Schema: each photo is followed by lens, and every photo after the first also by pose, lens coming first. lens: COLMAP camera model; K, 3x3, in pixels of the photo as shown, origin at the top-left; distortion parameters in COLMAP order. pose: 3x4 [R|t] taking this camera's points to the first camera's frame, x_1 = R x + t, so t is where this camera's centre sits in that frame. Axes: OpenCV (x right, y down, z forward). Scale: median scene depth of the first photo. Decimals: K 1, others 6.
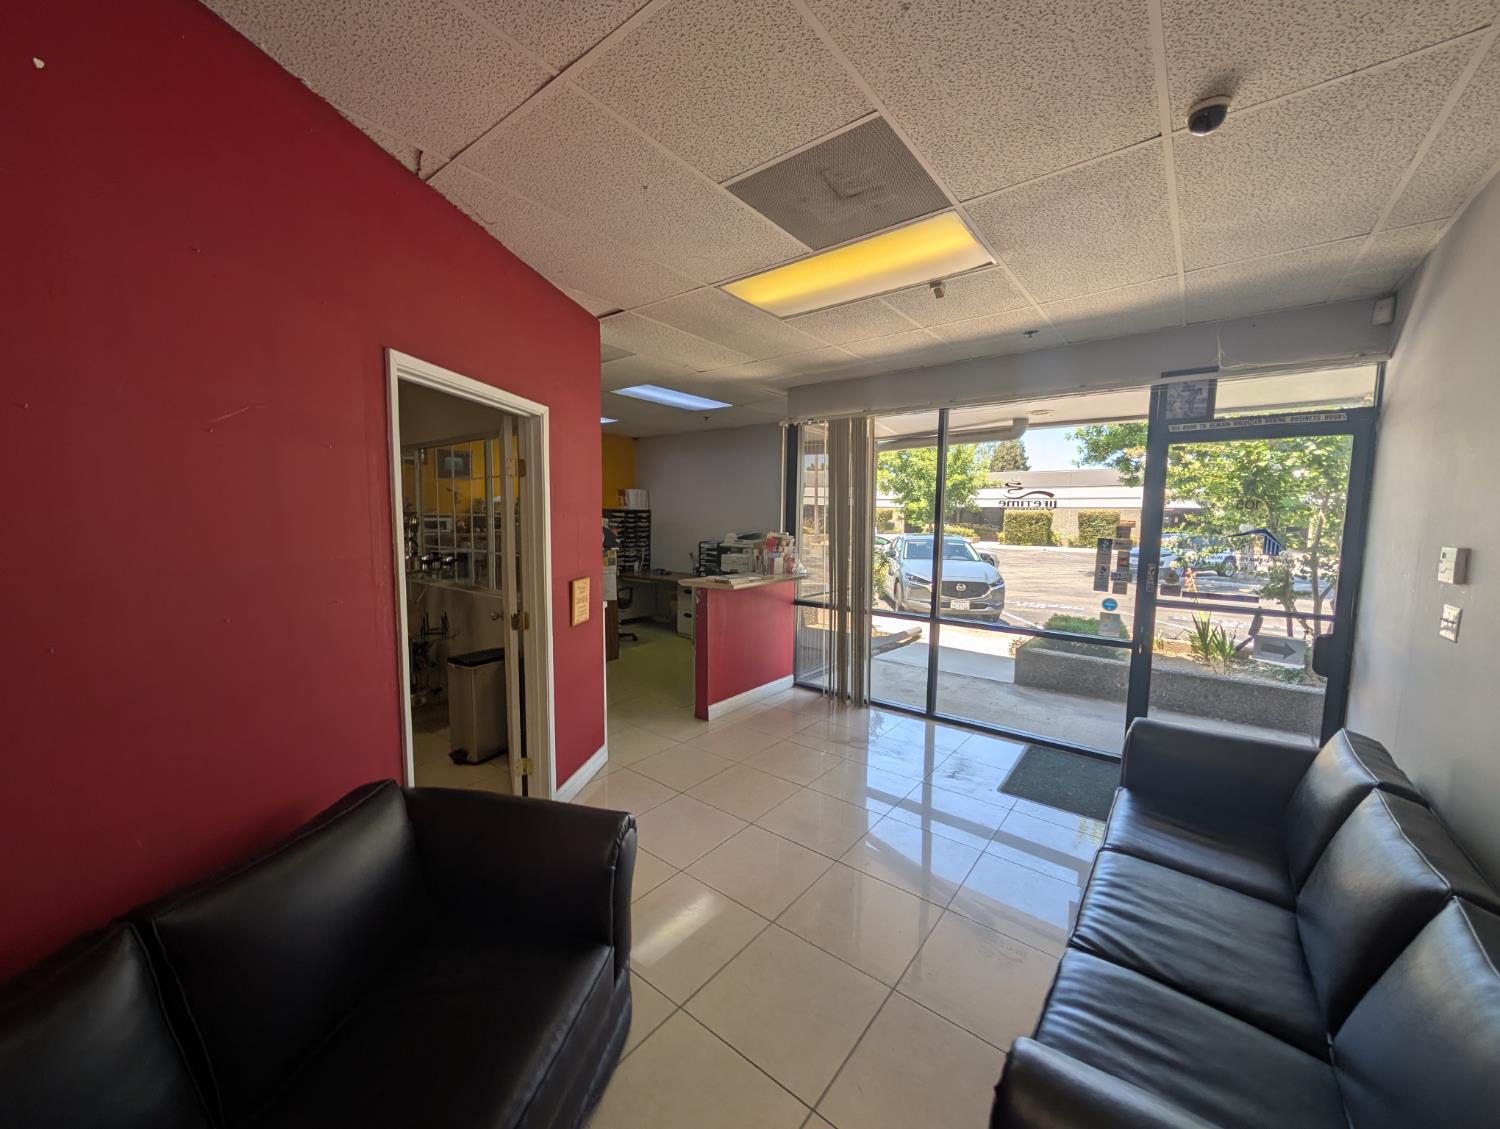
lens RADIAL K [[568.7, 0, 749.7], [0, 568.7, 566.9], [0, 0, 1]] dist [0.000385, 0.000413]
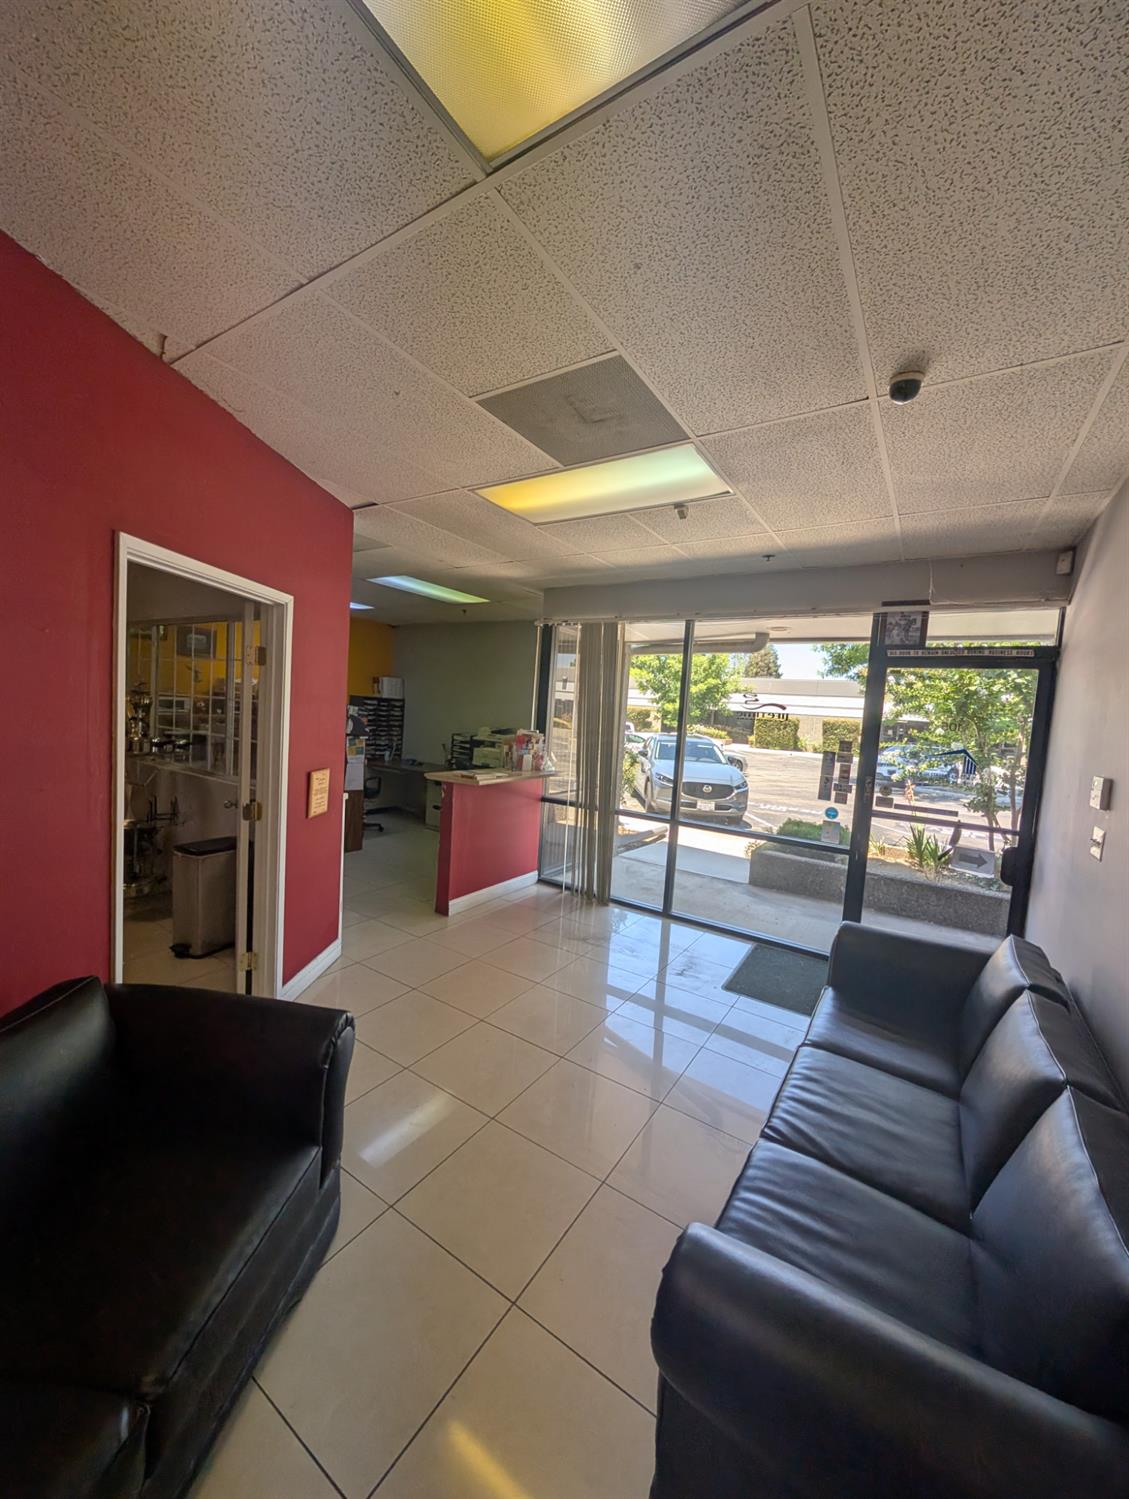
lens RADIAL K [[568.3, 0, 563.2], [0, 568.3, 749.0], [0, 0, 1]] dist [0.000385, 0.000413]
pose [[0.994627, 0.043783, 0.093811, 0.025753], [-0.042053, 0.998908, -0.020335, -0.011793], [-0.094599, 0.016281, 0.995382, -0.019757]]
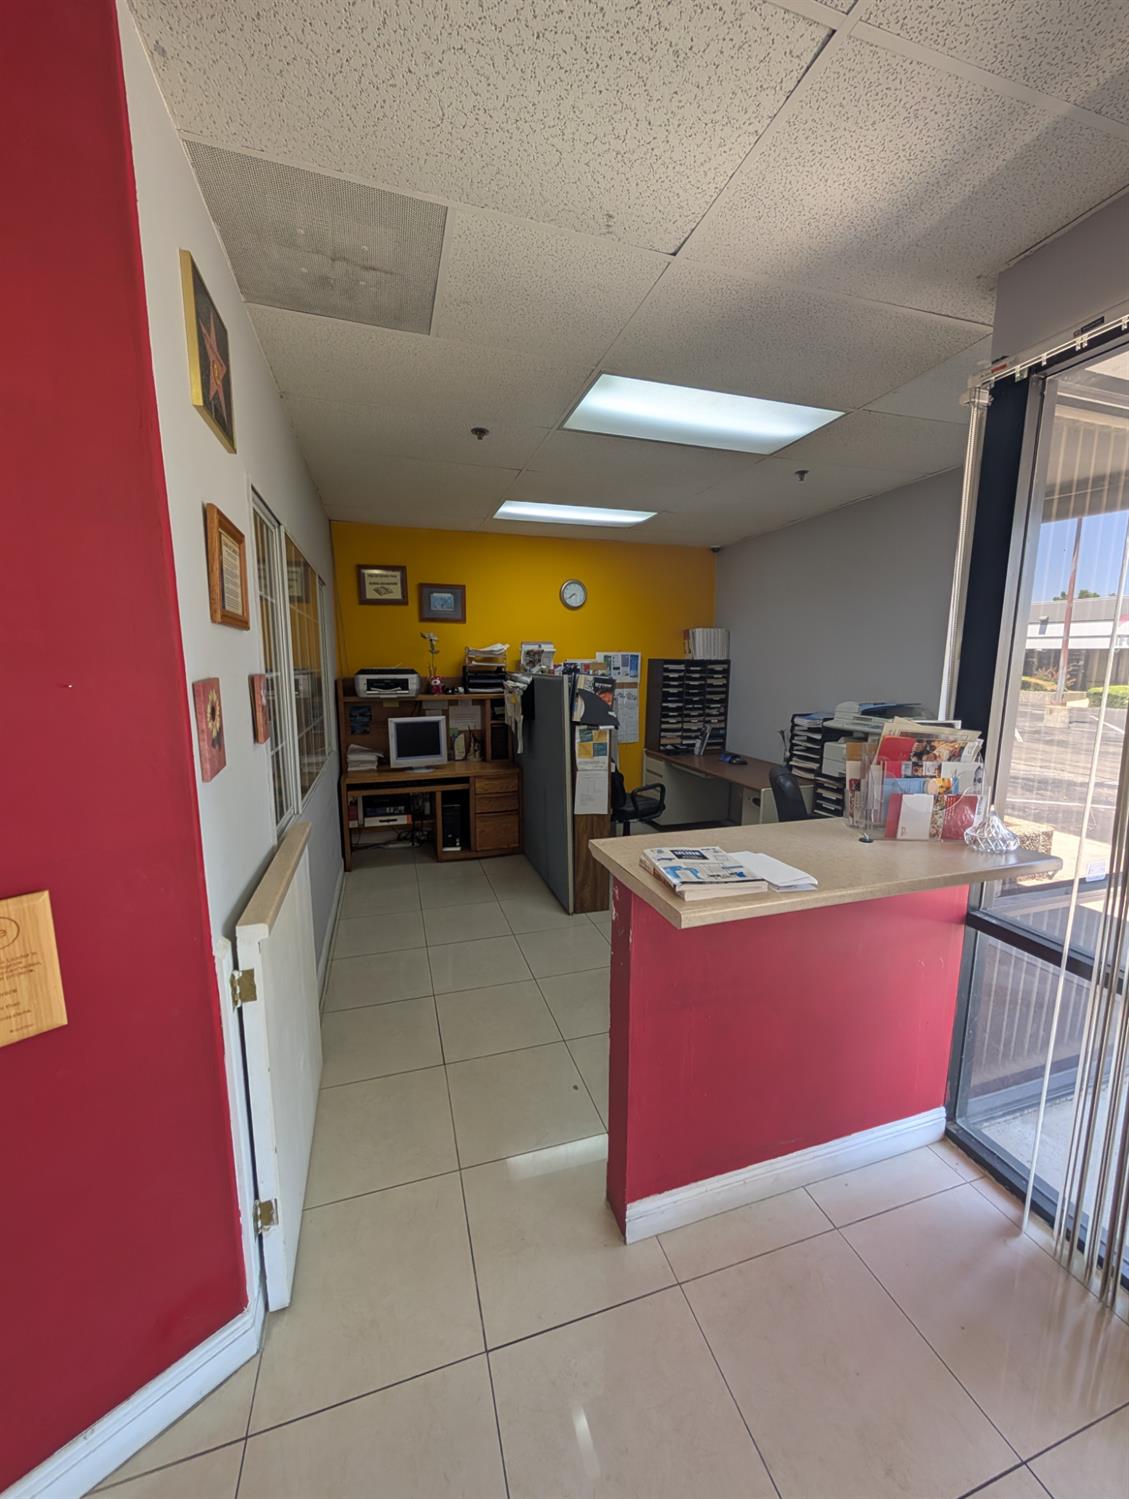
lens RADIAL K [[568.3, 0, 563.2], [0, 568.3, 749.0], [0, 0, 1]] dist [0.000385, 0.000413]
pose [[0.825817, 0.074802, -0.558955, 0.090036], [-0.044234, 0.996702, 0.068030, -0.081176], [0.562200, -0.031456, 0.826403, 0.840042]]
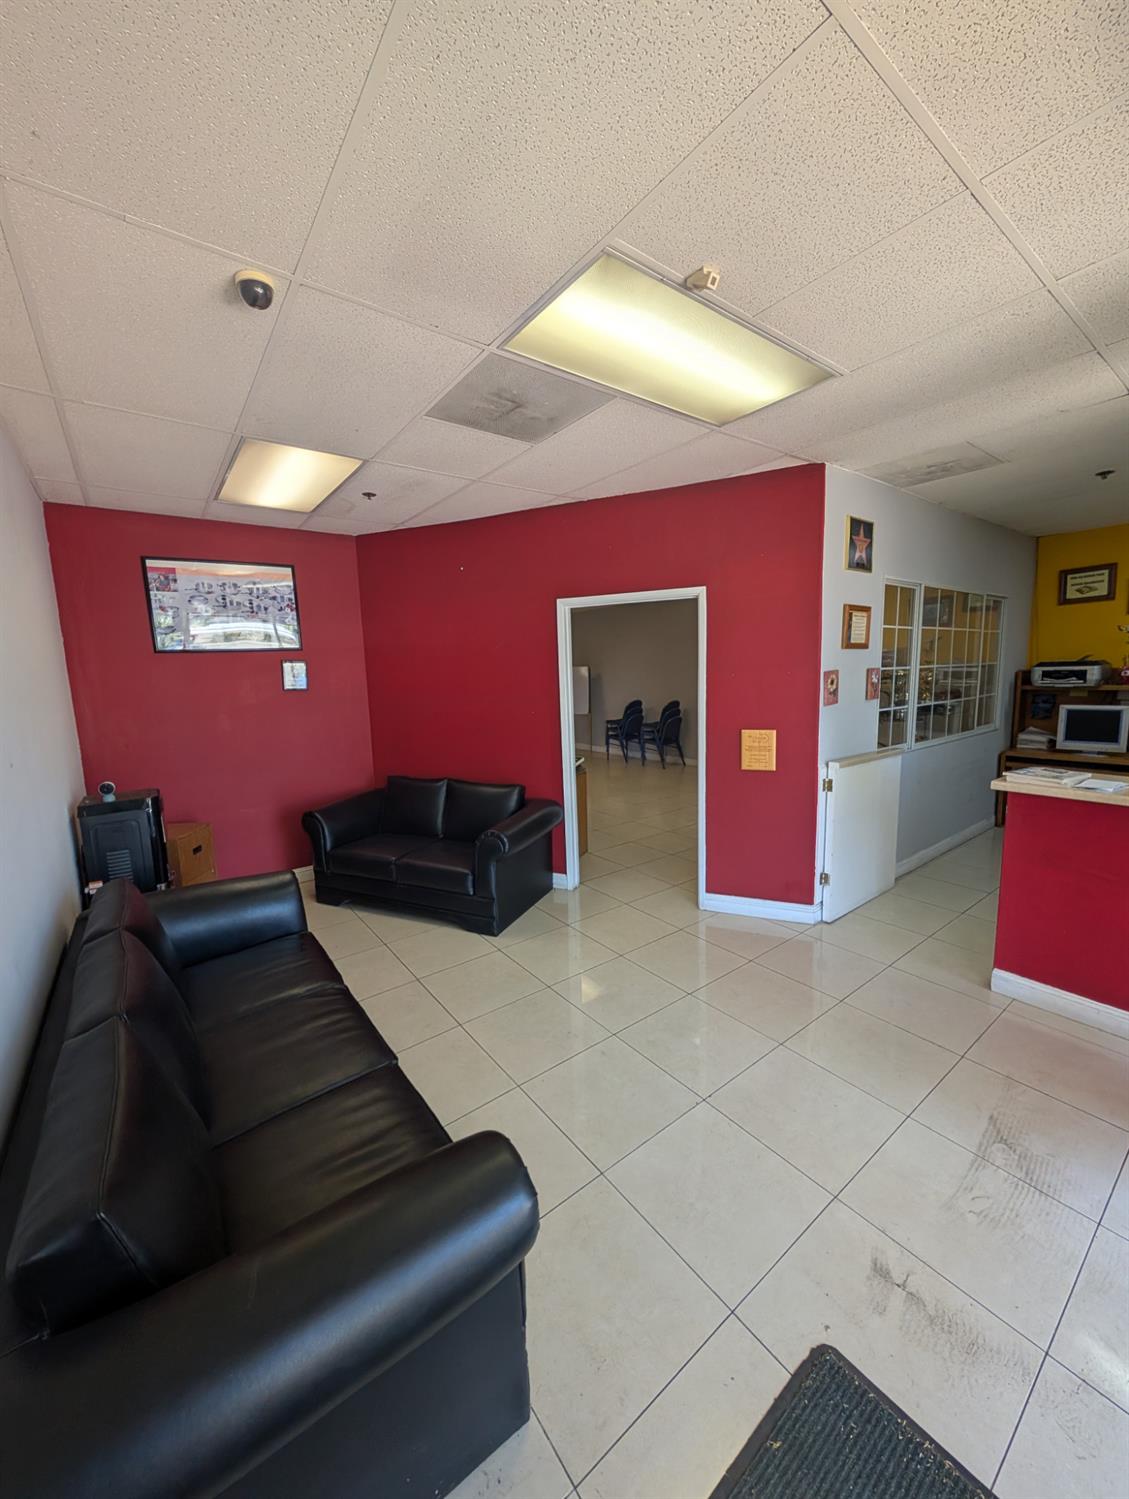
lens RADIAL K [[568.3, 0, 563.2], [0, 568.3, 749.0], [0, 0, 1]] dist [0.000385, 0.000413]
pose [[-0.253000, 0.130494, -0.958625, 0.764584], [-0.061219, 0.986717, 0.150475, -0.075460], [0.965528, 0.096756, -0.241650, 0.811402]]
